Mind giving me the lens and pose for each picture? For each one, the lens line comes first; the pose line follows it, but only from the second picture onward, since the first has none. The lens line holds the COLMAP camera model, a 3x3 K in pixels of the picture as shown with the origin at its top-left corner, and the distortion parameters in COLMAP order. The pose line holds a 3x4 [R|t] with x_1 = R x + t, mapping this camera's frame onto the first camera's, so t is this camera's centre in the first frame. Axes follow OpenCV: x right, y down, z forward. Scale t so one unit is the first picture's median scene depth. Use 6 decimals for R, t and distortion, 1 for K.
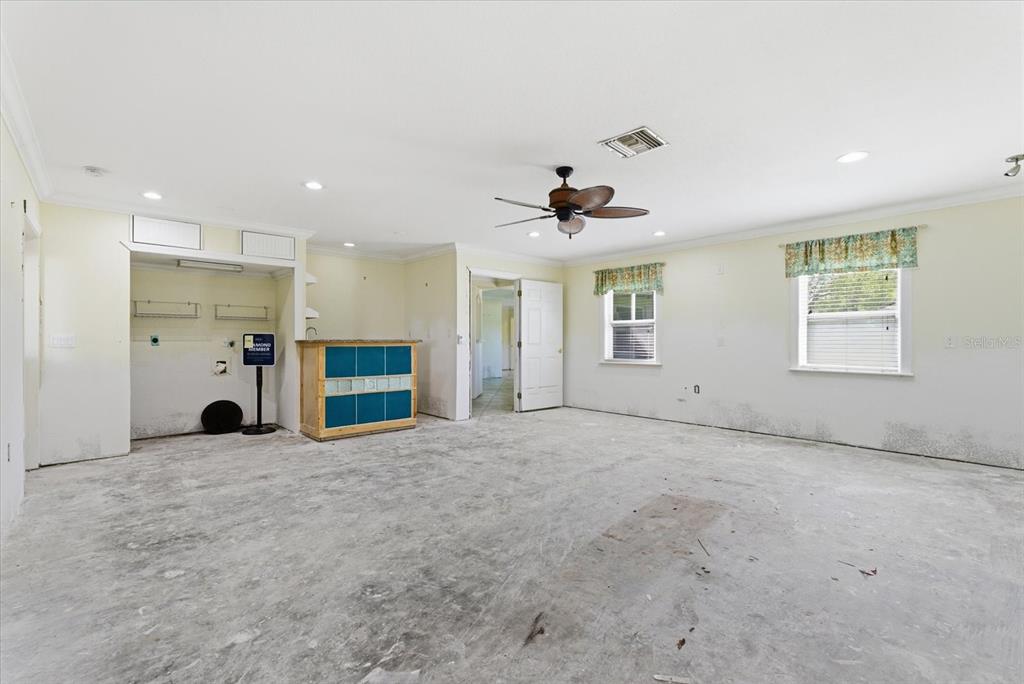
lens RADIAL K [[450.0, 0, 510.8], [0, 450.0, 340.0], [0, 0, 1]] dist [-0.007196, 0.001381]
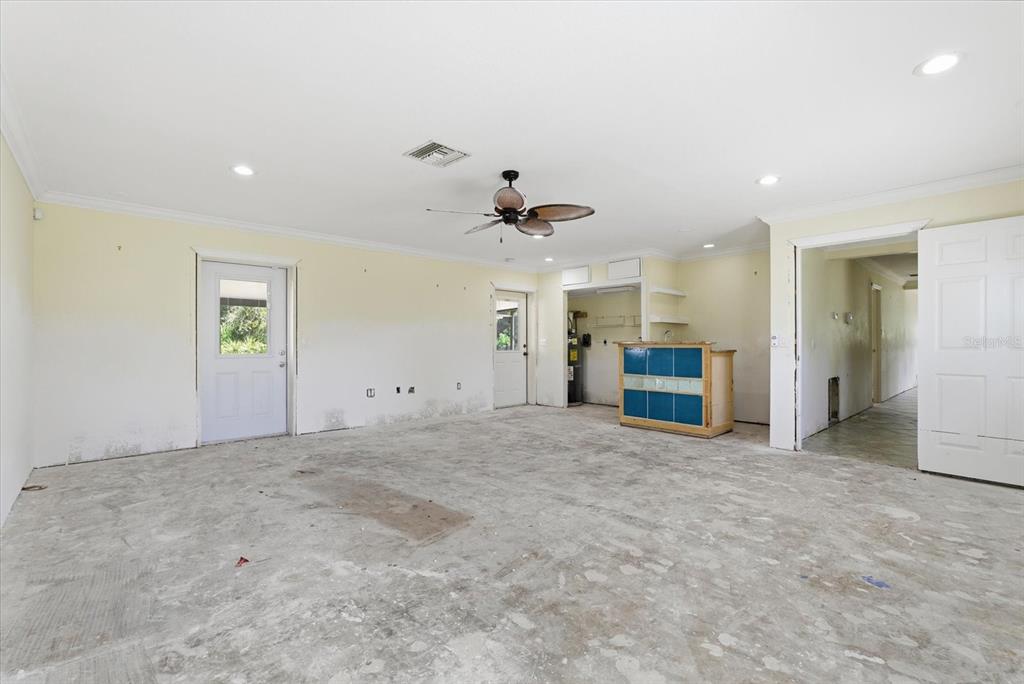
lens RADIAL K [[450.0, 0, 511.0], [0, 450.0, 344.1], [0, 0, 1]] dist [-0.007196, 0.001381]
pose [[0.002559, 0.001685, -0.999995, 0.993568], [0.004129, 0.999990, 0.001695, 0.003864], [0.999988, -0.004134, 0.002552, 0.876666]]
